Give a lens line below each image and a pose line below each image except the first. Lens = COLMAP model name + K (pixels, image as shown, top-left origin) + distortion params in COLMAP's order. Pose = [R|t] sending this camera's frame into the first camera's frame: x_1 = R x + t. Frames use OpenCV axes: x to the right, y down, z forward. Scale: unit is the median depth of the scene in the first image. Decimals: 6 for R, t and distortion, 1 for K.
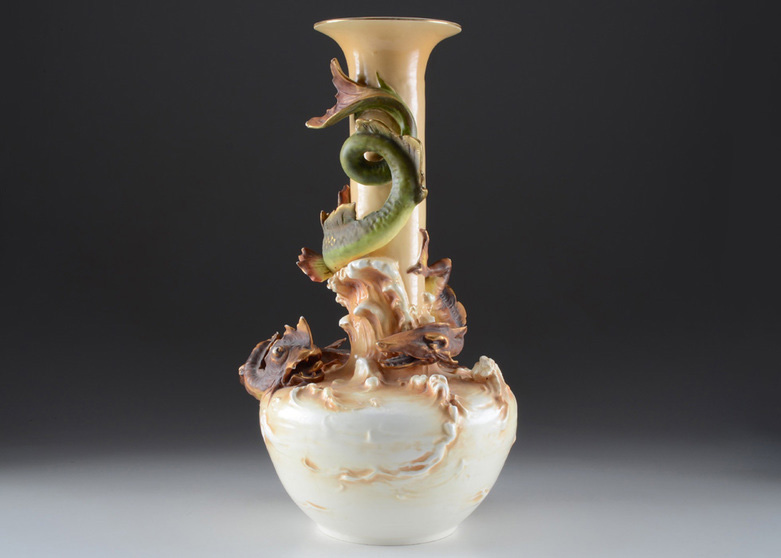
lens RADIAL K [[1149.4, 0, 368.3], [0, 1149.4, 279.7], [0, 0, 1]] dist [-0.018962, -0.015894]
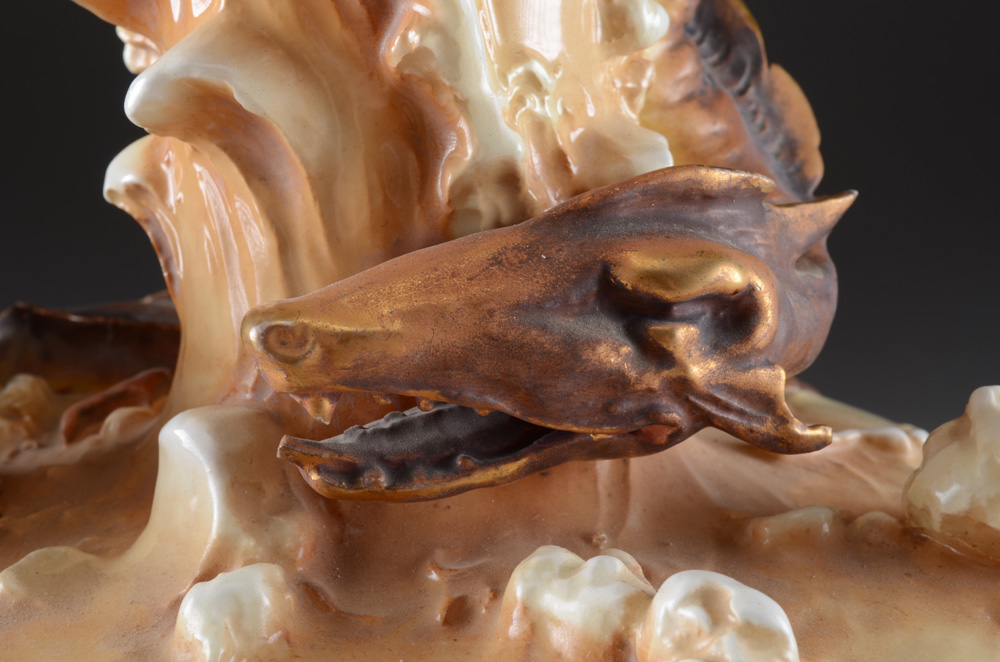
lens RADIAL K [[1275.5, 0, 467.5], [0, 1275.5, 331.6], [0, 0, 1]] dist [-0.024133, -0.021060]
pose [[0.998875, -0.009463, -0.046474, 0.038604], [0.016282, 0.988760, 0.148621, 0.033231], [0.044545, -0.149211, 0.987802, 0.840193]]
